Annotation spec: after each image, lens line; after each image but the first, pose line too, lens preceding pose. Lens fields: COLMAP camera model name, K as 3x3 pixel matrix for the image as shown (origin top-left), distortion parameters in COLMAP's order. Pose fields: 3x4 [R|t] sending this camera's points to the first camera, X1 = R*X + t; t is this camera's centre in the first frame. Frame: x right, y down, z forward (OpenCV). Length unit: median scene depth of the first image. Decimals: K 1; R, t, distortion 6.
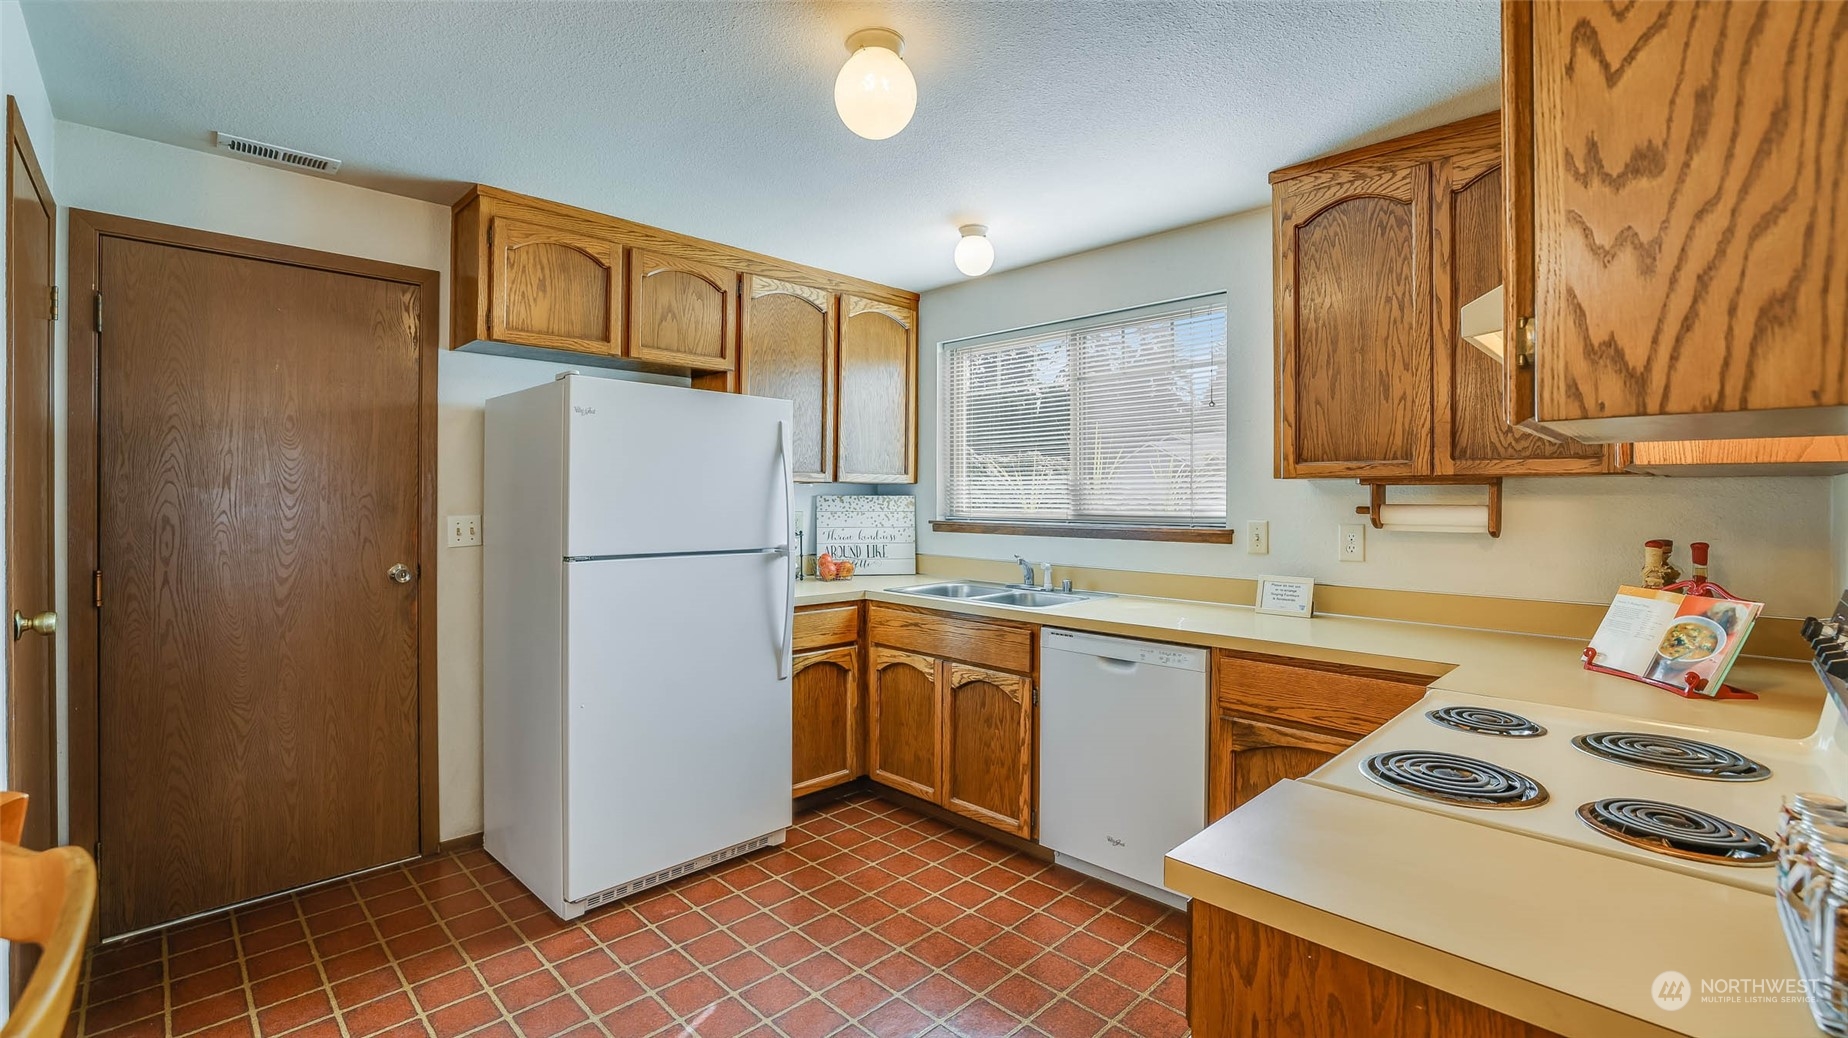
lens RADIAL K [[802.9, 0, 928.9], [0, 802.9, 505.4], [0, 0, 1]] dist [-0.020335, 0.002322]
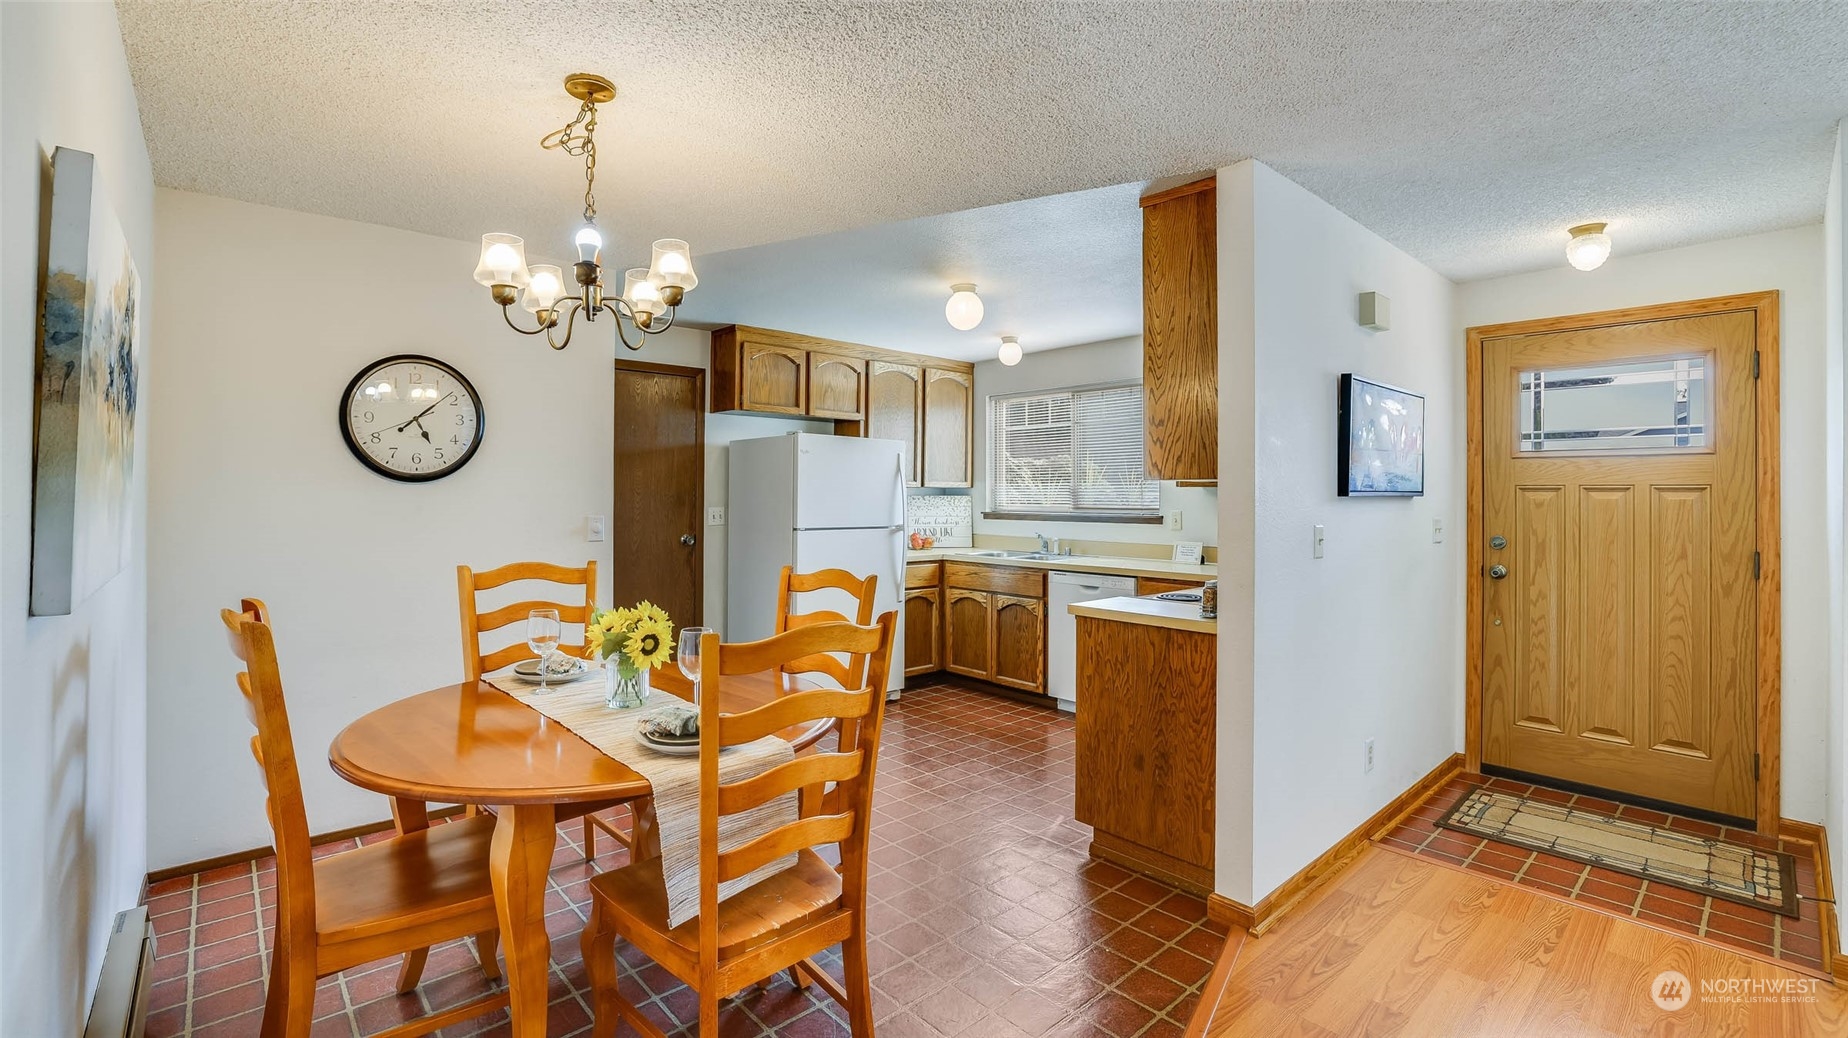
lens RADIAL K [[802.9, 0, 931.9], [0, 802.9, 488.3], [0, 0, 1]] dist [-0.020335, 0.002322]
pose [[0.999164, -0.000354, -0.040878, -0.041546], [-0.000446, 0.999809, -0.019553, 0.004982], [0.040877, 0.019555, 0.998973, -0.724969]]
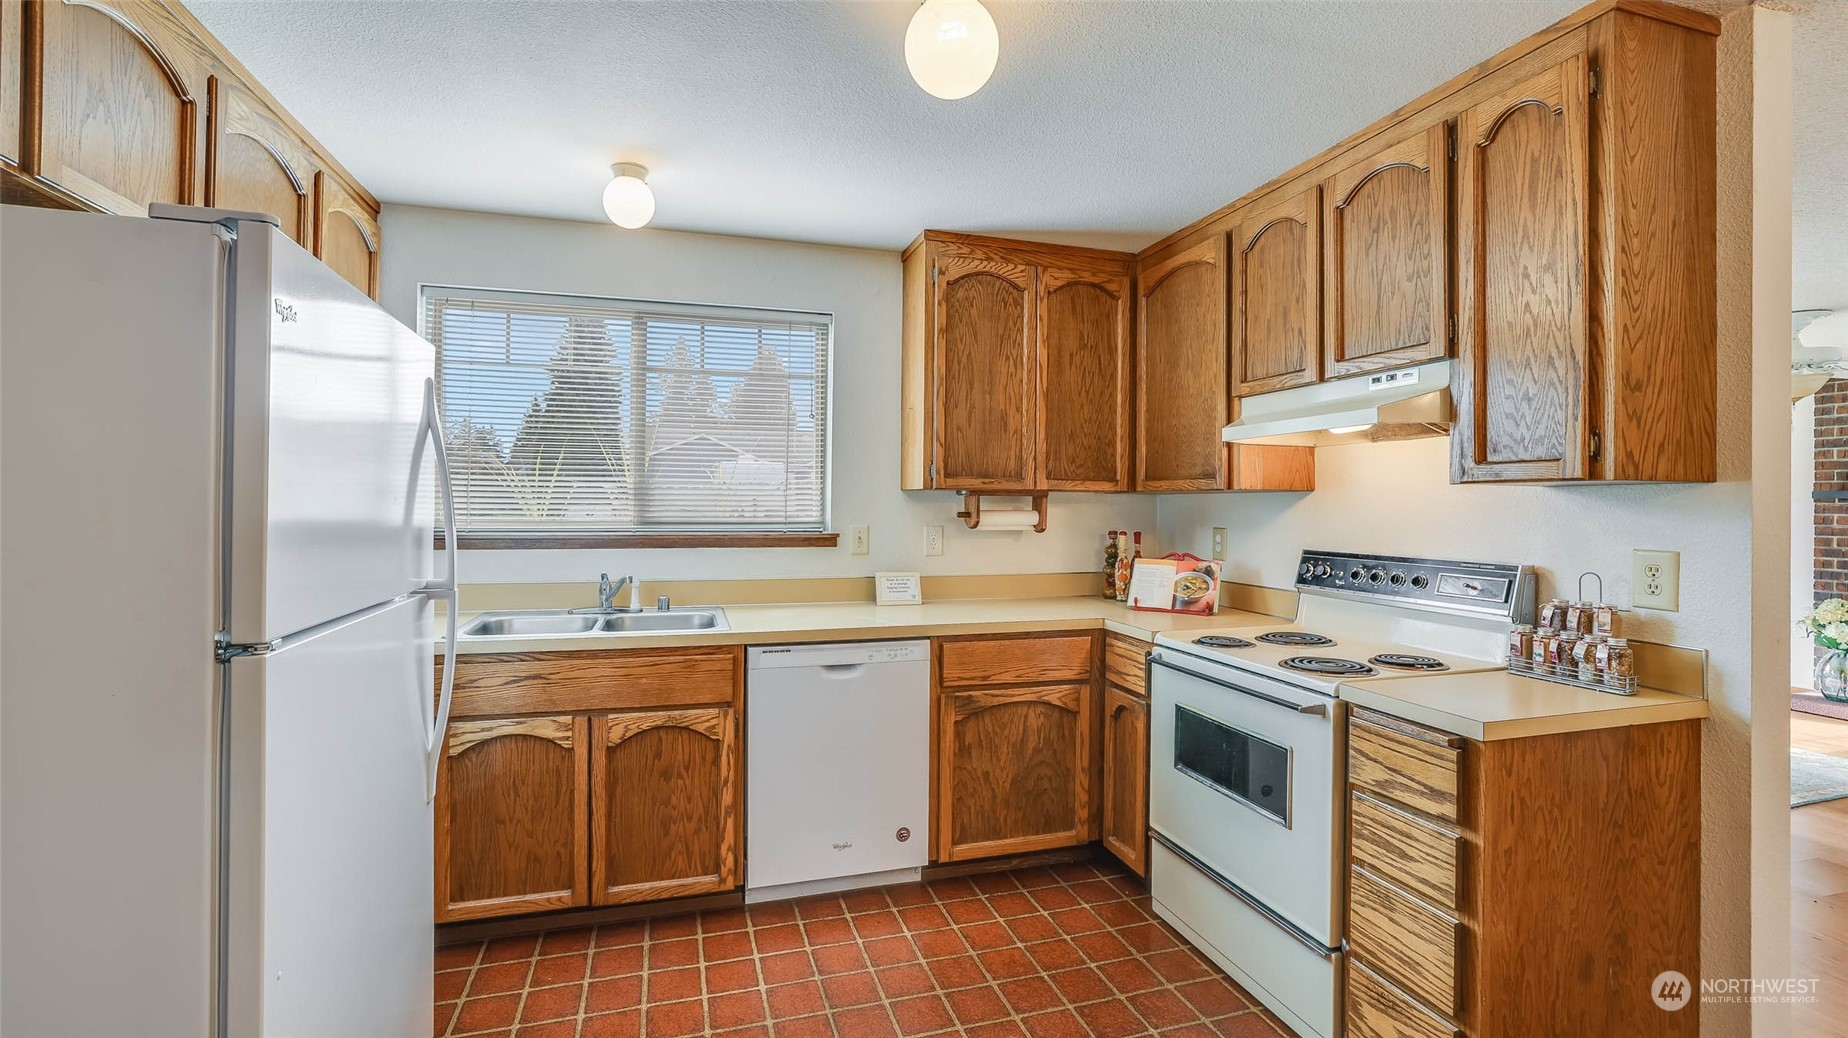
lens RADIAL K [[802.9, 0, 924.4], [0, 802.9, 503.9], [0, 0, 1]] dist [-0.020335, 0.002322]
pose [[0.479631, 0.001804, 0.877468, -0.524194], [0.001864, 0.999994, -0.003075, -0.006326], [-0.877468, 0.003110, 0.479624, 0.369701]]
